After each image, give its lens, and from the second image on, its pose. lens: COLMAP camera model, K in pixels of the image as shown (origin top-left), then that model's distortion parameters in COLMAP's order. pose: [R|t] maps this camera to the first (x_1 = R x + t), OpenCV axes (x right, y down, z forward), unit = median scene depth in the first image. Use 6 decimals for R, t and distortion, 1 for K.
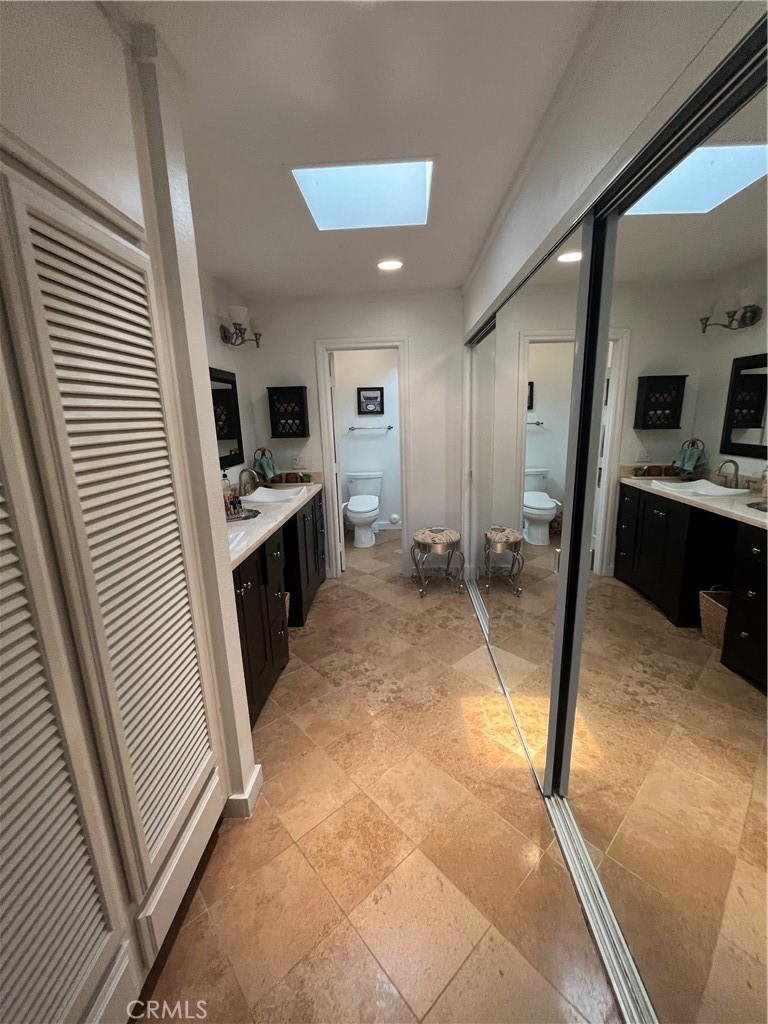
lens RADIAL K [[422.3, 0, 386.1], [0, 422.3, 512.5], [0, 0, 1]] dist [-0.001957, 0.000142]
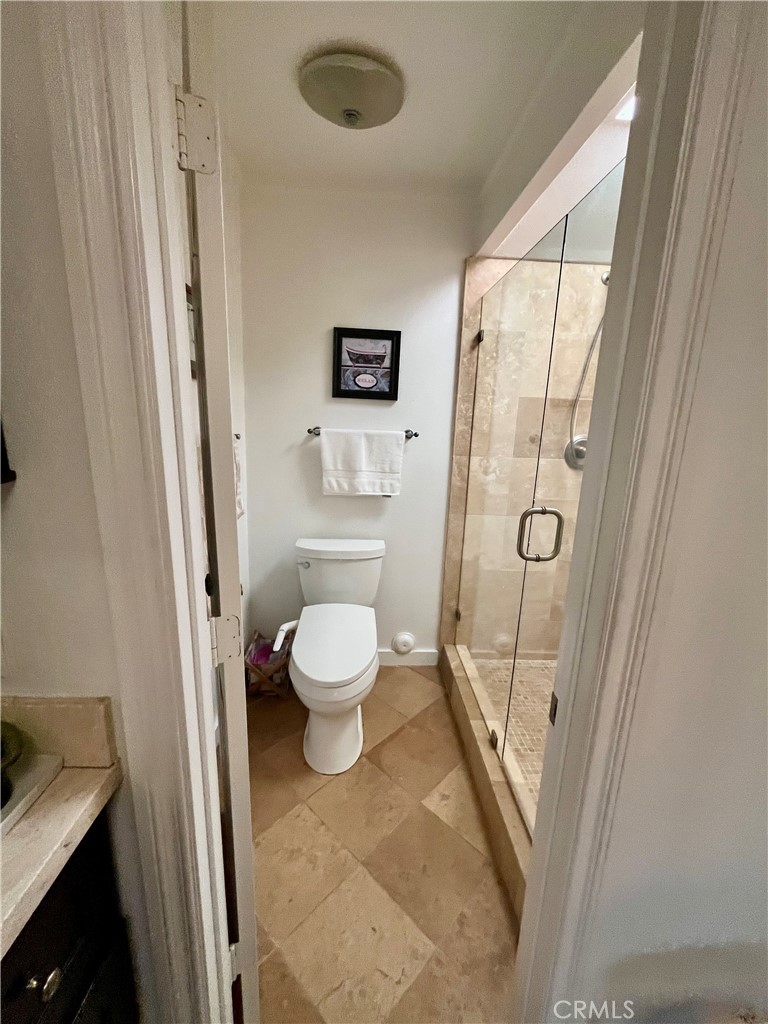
lens RADIAL K [[422.3, 0, 382.2], [0, 422.3, 508.7], [0, 0, 1]] dist [-0.001957, 0.000142]
pose [[0.995636, 0.047484, 0.080333, -0.047219], [-0.047813, 0.998854, 0.002175, -0.129864], [-0.080137, -0.006006, 0.996766, 0.600203]]
